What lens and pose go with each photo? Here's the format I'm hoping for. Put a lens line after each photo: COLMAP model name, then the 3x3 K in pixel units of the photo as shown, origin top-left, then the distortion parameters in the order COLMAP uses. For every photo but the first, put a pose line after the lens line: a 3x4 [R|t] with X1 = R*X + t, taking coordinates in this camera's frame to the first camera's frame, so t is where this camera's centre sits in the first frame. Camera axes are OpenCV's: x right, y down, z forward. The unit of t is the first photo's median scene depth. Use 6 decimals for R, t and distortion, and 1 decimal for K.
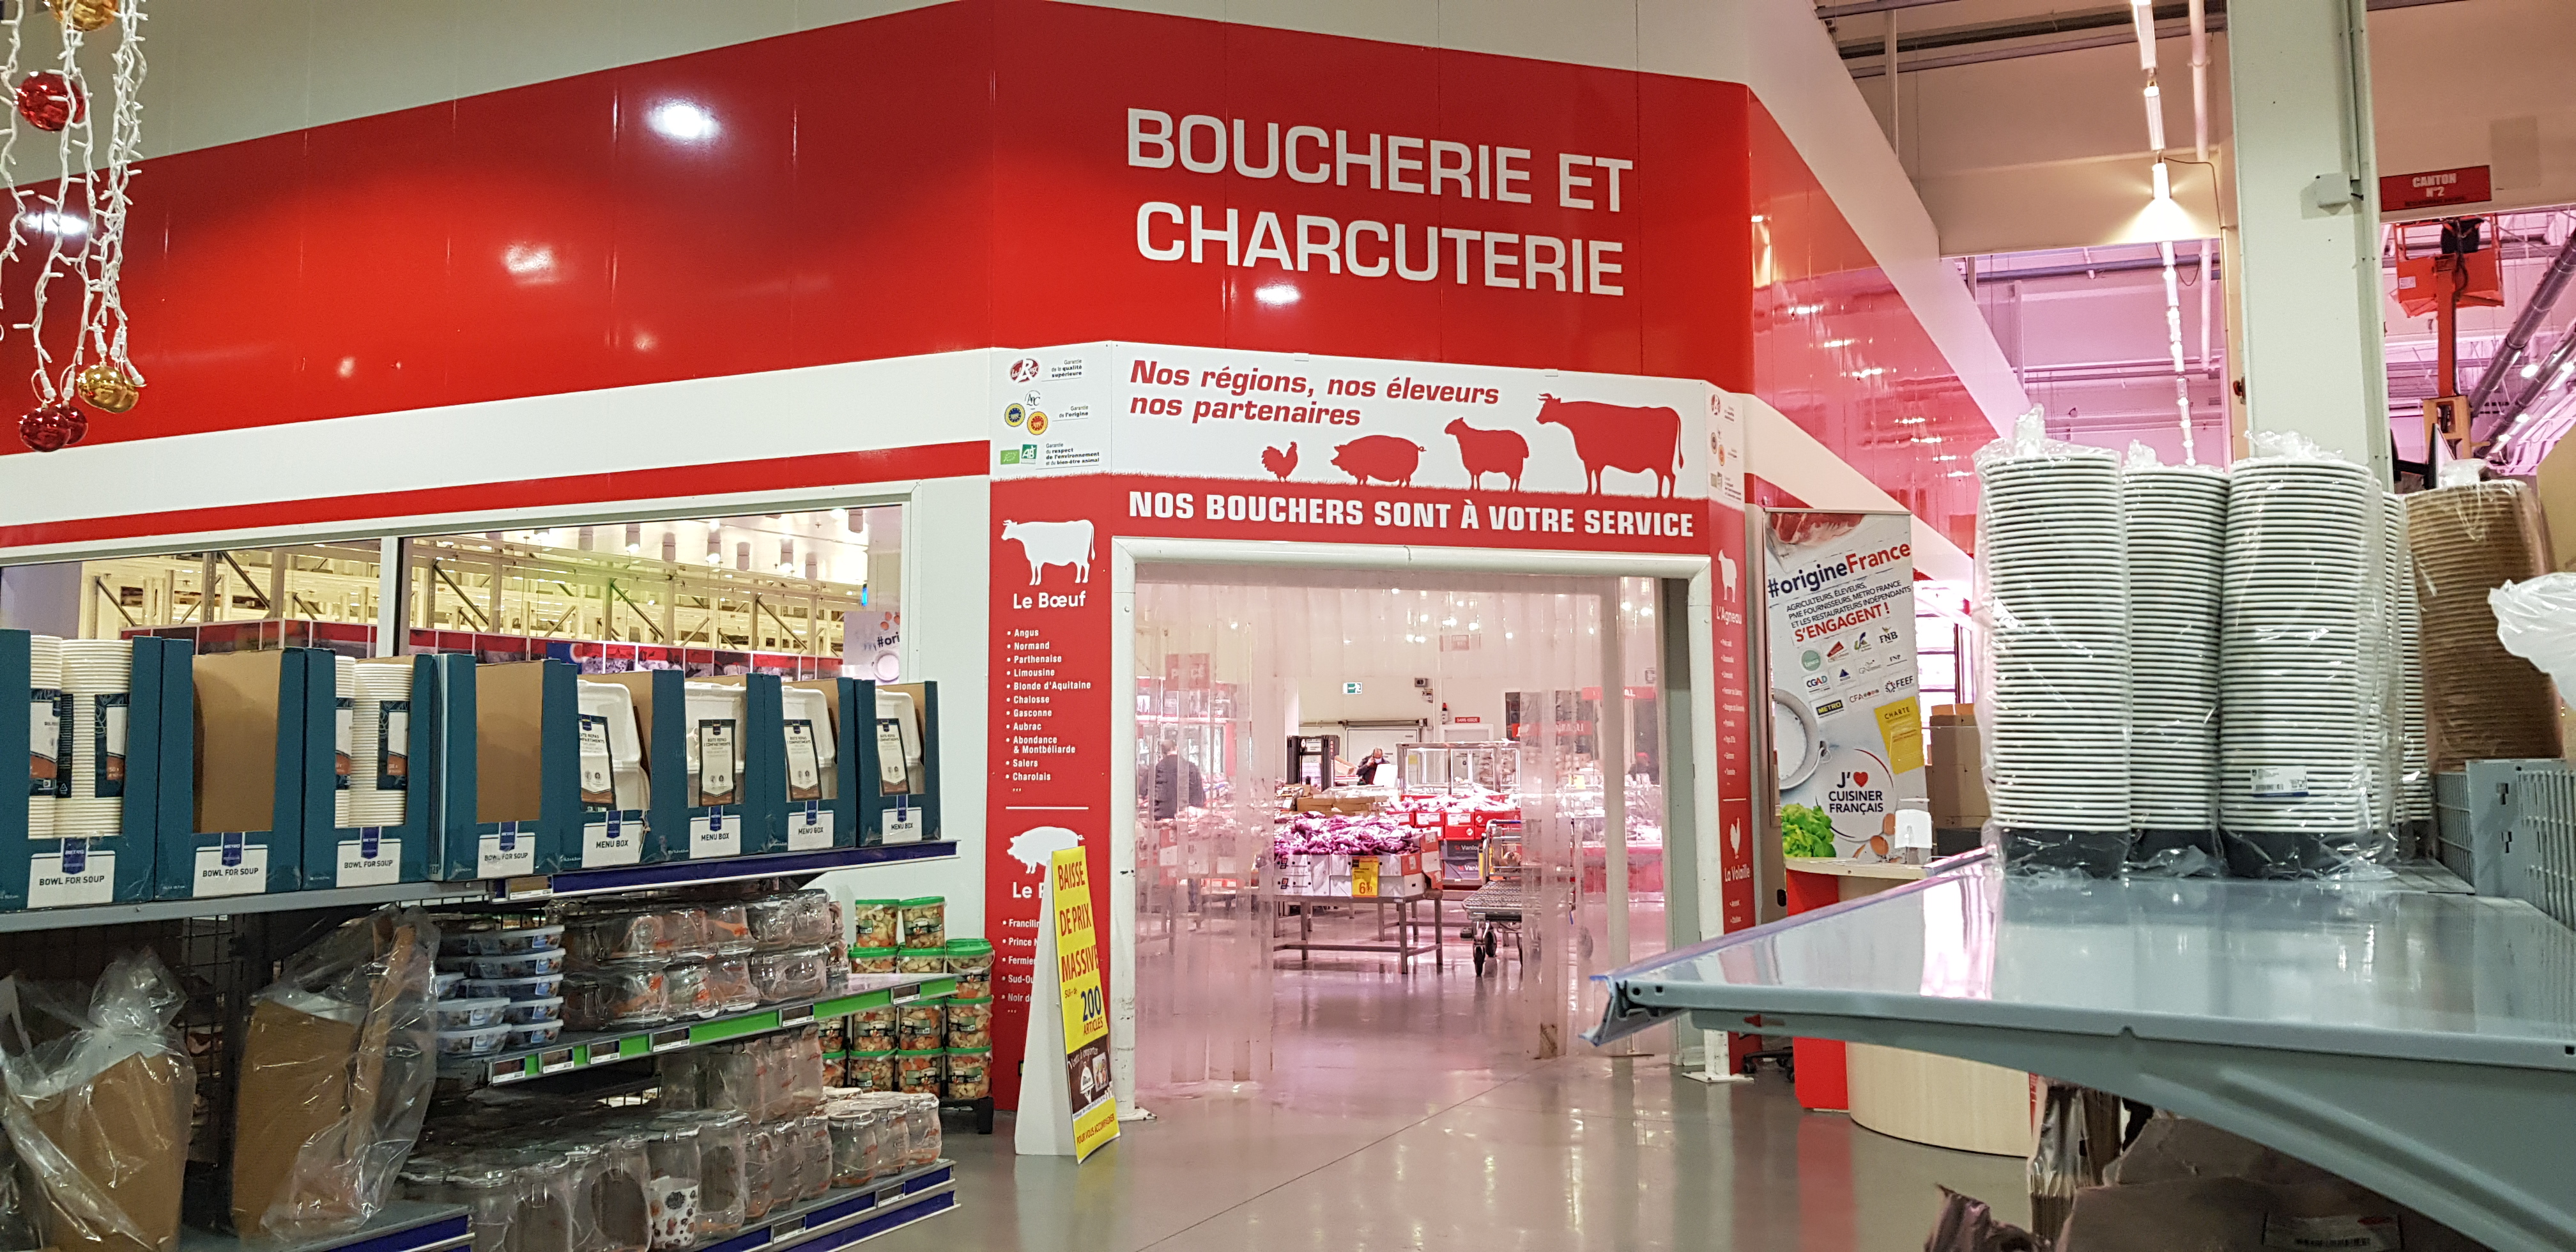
lens RADIAL K [[1931.1, 0, 1287.3], [0, 1931.1, 624.5], [0, 0, 1]] dist [0.009520, 0.000605]
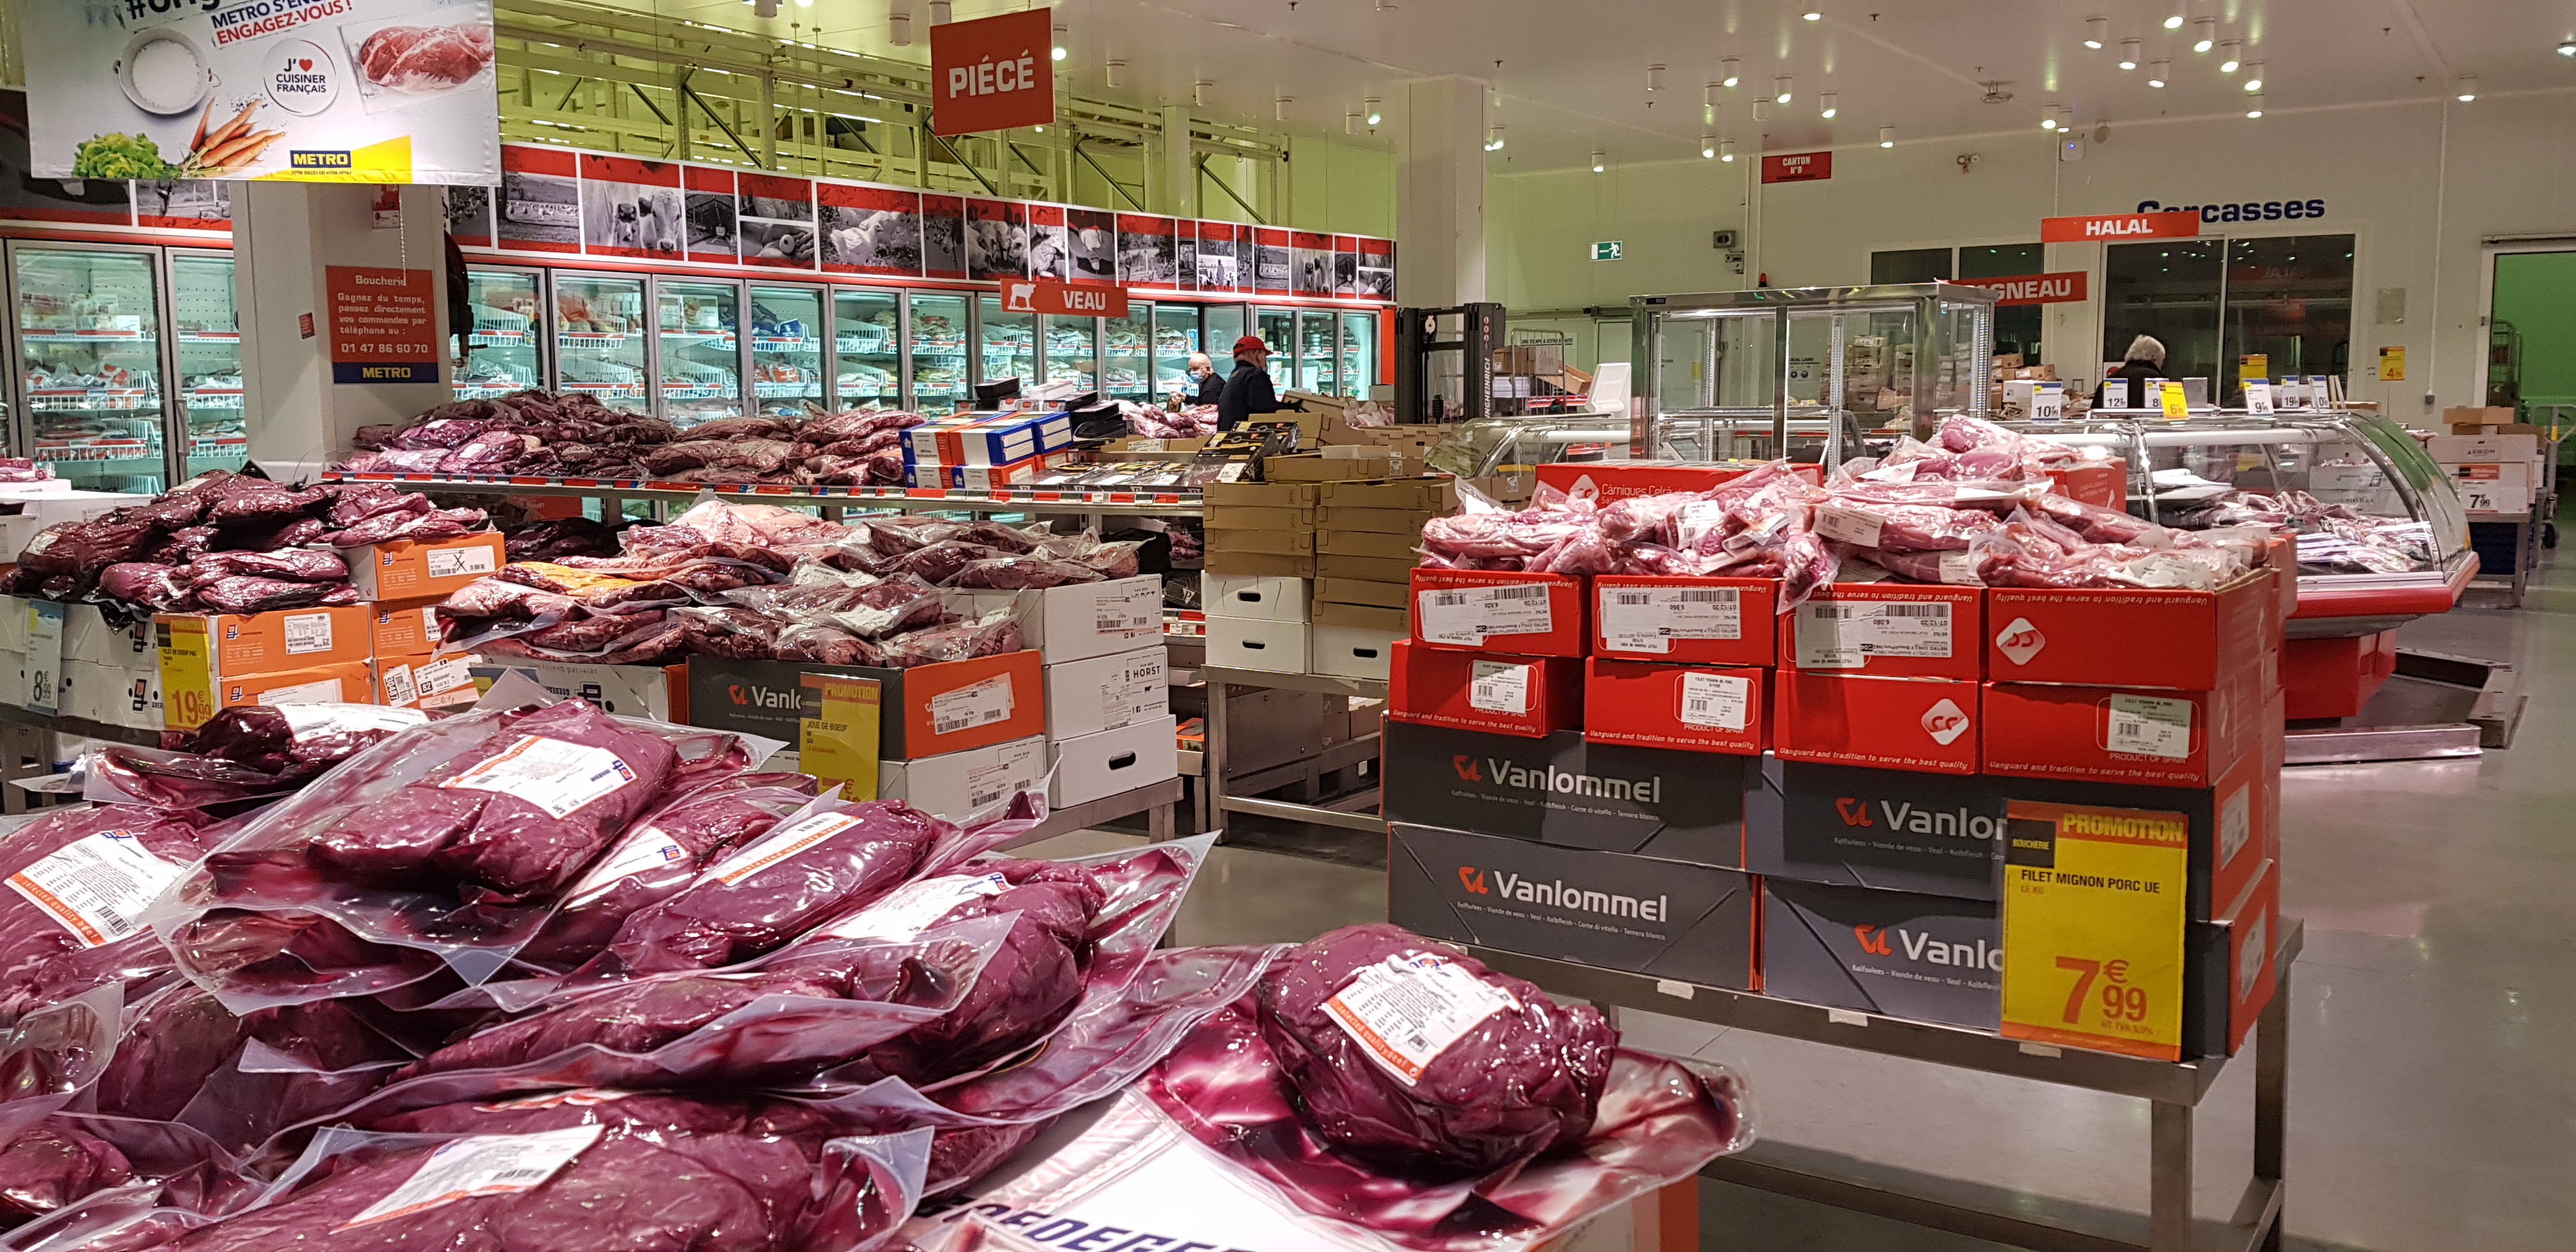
lens RADIAL K [[1931.1, 0, 1287.9], [0, 1931.1, 621.0], [0, 0, 1]] dist [0.009520, 0.000605]
pose [[0.987818, 0.013188, -0.155052, 0.066289], [0.016150, 0.982334, 0.186438, 0.069907], [0.154772, -0.186671, 0.970154, 0.836002]]
